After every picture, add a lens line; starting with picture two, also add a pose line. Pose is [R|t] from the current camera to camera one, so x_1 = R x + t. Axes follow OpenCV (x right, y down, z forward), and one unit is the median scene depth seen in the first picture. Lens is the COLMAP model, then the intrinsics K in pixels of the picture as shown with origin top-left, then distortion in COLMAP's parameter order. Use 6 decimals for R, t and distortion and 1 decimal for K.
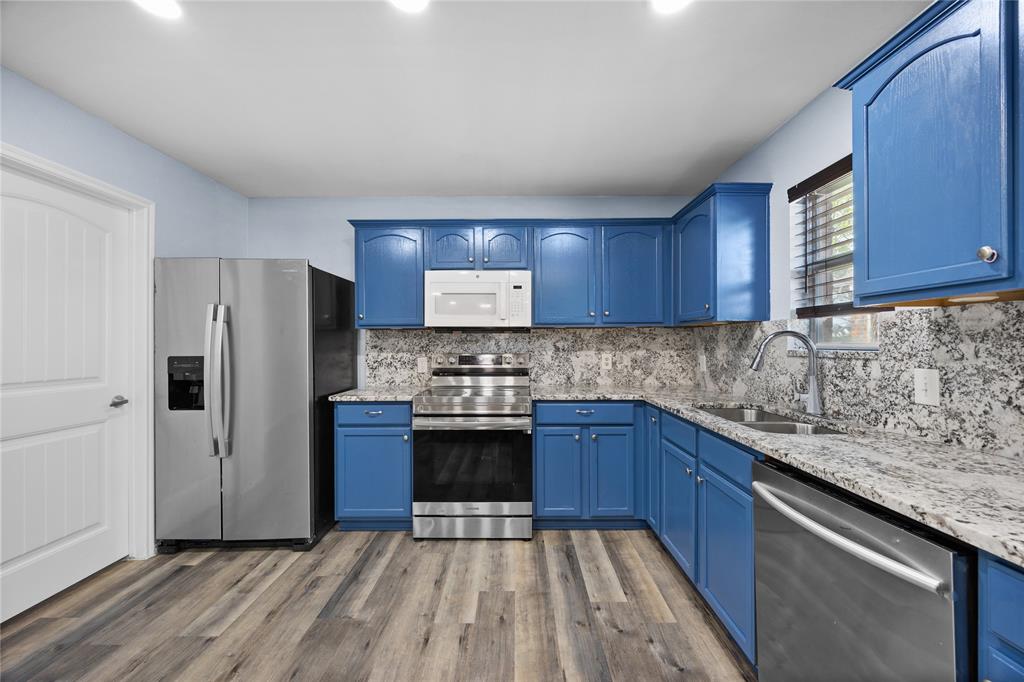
lens RADIAL K [[390.9, 0, 517.6], [0, 390.9, 343.1], [0, 0, 1]] dist [-0.000163, -0.000125]
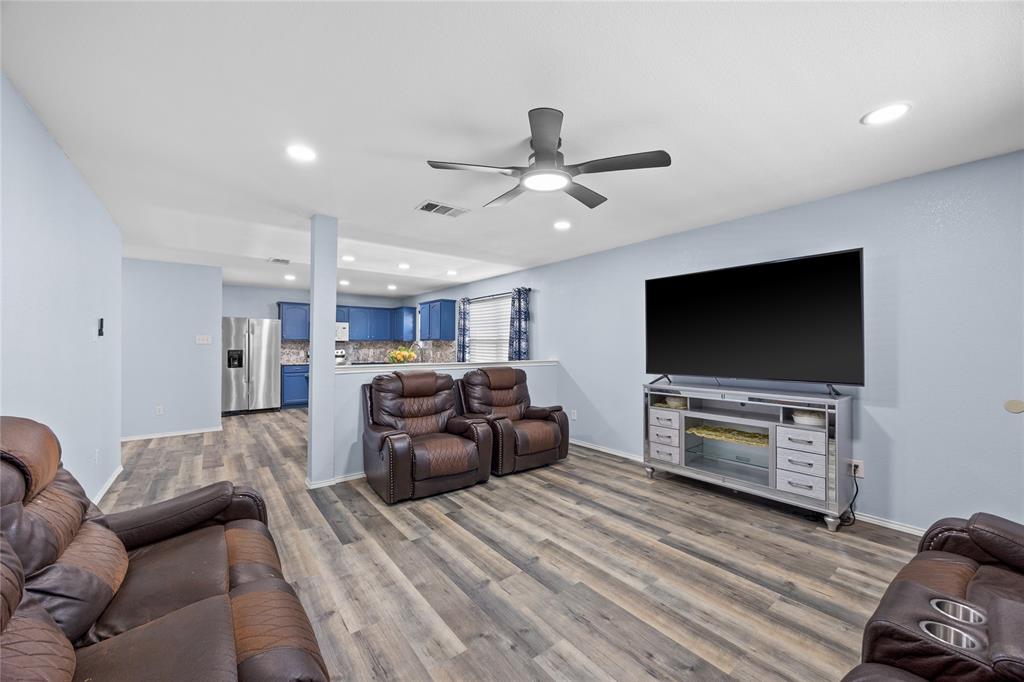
lens RADIAL K [[390.9, 0, 517.6], [0, 390.9, 343.1], [0, 0, 1]] dist [-0.000163, -0.000125]
pose [[0.784097, 0.009190, 0.620570, -0.997695], [-0.006483, 0.999957, -0.006618, -0.014424], [-0.620605, 0.001166, 0.784123, -2.705085]]
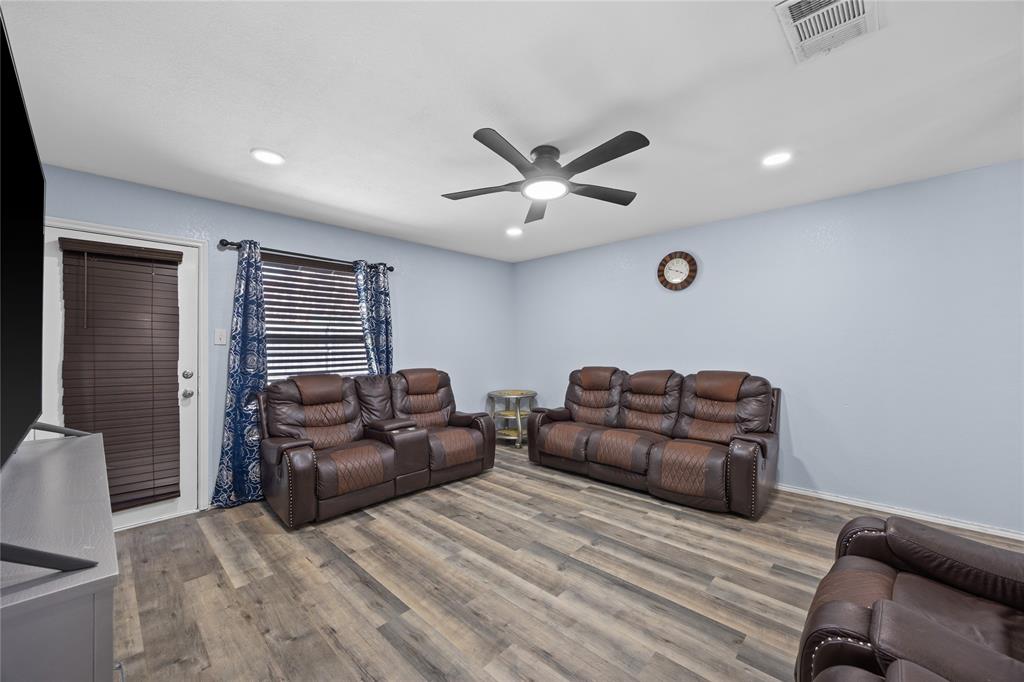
lens RADIAL K [[390.9, 0, 517.6], [0, 390.9, 343.1], [0, 0, 1]] dist [-0.000163, -0.000125]
pose [[-0.685227, 0.002250, -0.728326, 0.435679], [0.011548, 0.999903, -0.007775, -0.010999], [0.728238, -0.013738, -0.685186, -1.360381]]
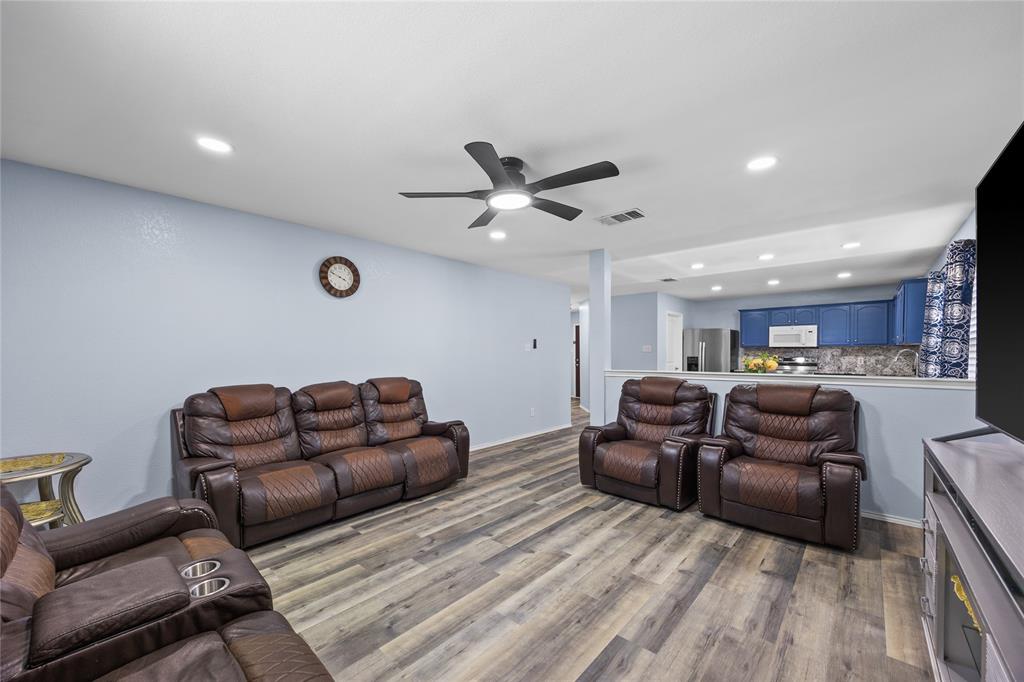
lens RADIAL K [[397.9, 0, 510.6], [0, 397.9, 360.9], [0, 0, 1]] dist [-0.001958, -0.000184]
pose [[0.741719, 0.011758, -0.670607, 0.354822], [0.004047, 0.999750, 0.022006, -0.015436], [0.670698, -0.019036, 0.741486, -2.783430]]
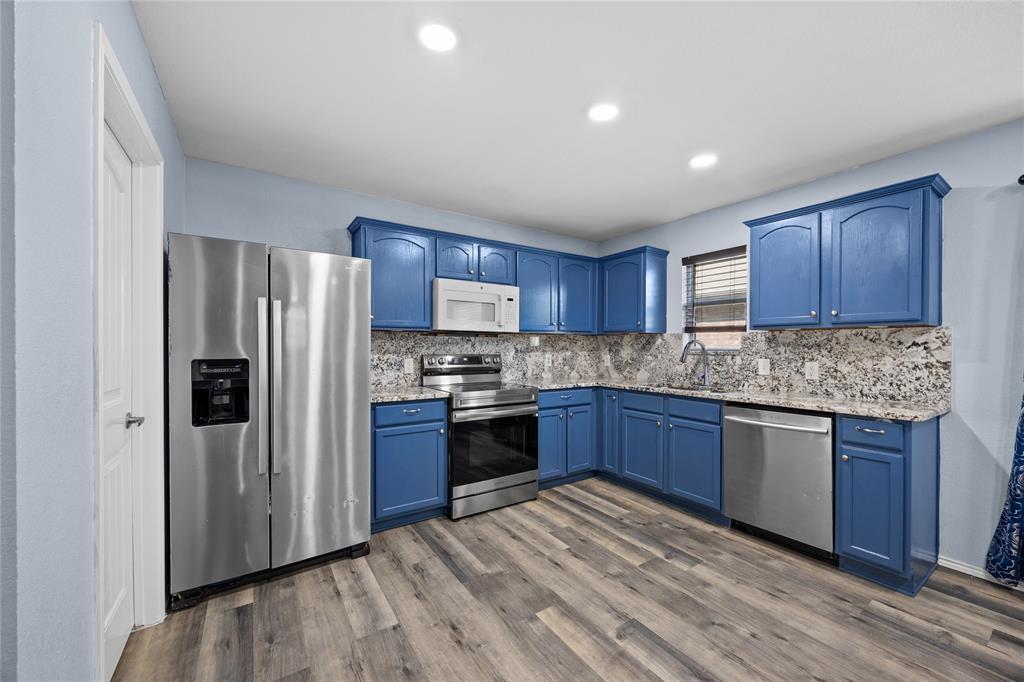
lens RADIAL K [[396.3, 0, 520.5], [0, 396.3, 349.2], [0, 0, 1]] dist [0.000844, -0.000030]
pose [[0.824936, 0.001515, 0.565224, -0.787245], [-0.006543, 0.999955, 0.006870, 0.002725], [-0.565188, -0.009366, 0.824909, -0.042506]]
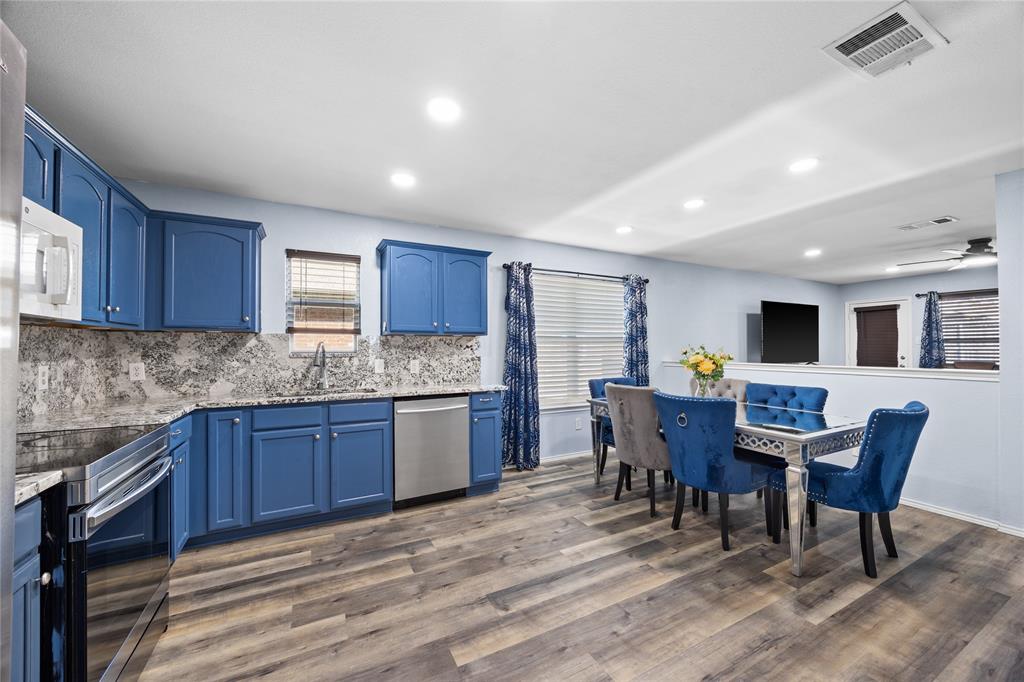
lens RADIAL K [[390.9, 0, 517.6], [0, 390.9, 343.1], [0, 0, 1]] dist [-0.000163, -0.000125]
pose [[-0.471802, 0.015738, 0.881564, -0.951120], [0.002567, 0.999861, -0.016476, 0.003012], [-0.881701, -0.005510, -0.471777, 0.814077]]
